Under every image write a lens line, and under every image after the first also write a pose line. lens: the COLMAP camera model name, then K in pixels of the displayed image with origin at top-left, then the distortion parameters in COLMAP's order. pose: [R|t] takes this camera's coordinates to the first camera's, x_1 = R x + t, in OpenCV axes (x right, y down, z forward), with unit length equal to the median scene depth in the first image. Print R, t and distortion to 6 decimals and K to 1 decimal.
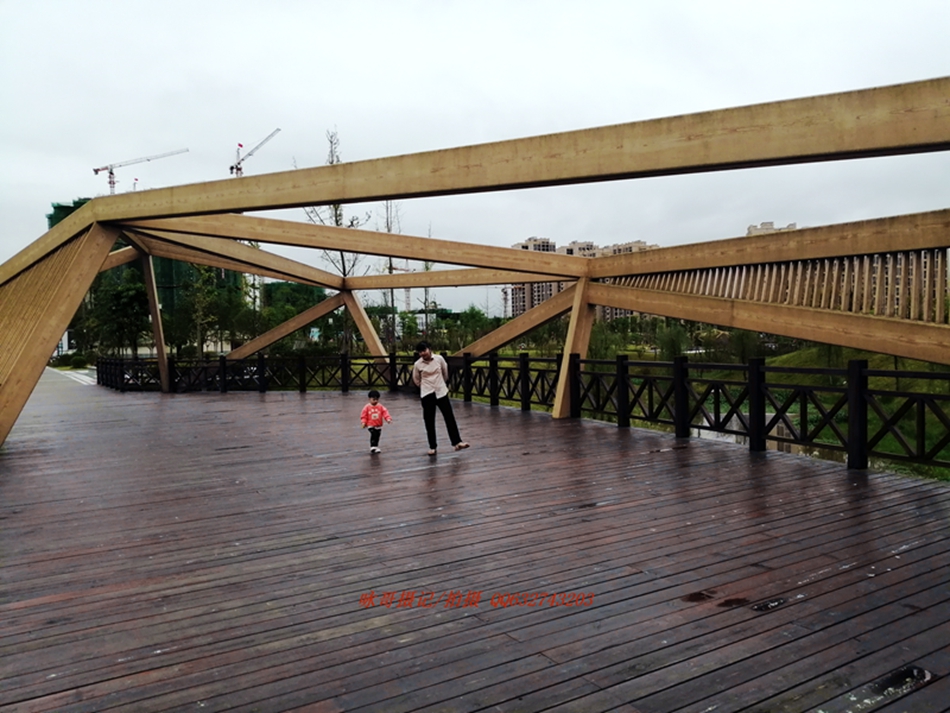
lens RADIAL K [[747.6, 0, 484.4], [0, 747.6, 348.8], [0, 0, 1]] dist [0.040334, -0.075948]
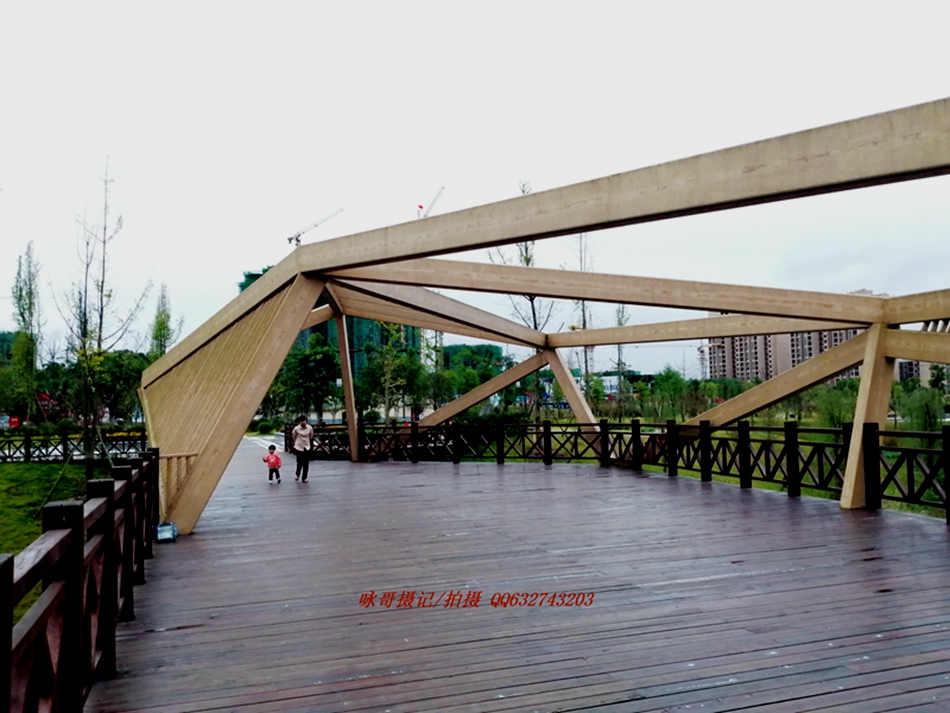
lens RADIAL K [[805.5, 0, 491.9], [0, 805.5, 337.4], [0, 0, 1]] dist [0.047670, -0.094962]
pose [[0.975832, -0.018149, -0.217768, -0.076127], [-0.002695, 0.995470, -0.095041, -0.000678], [0.218506, 0.093331, 0.971362, 0.106735]]
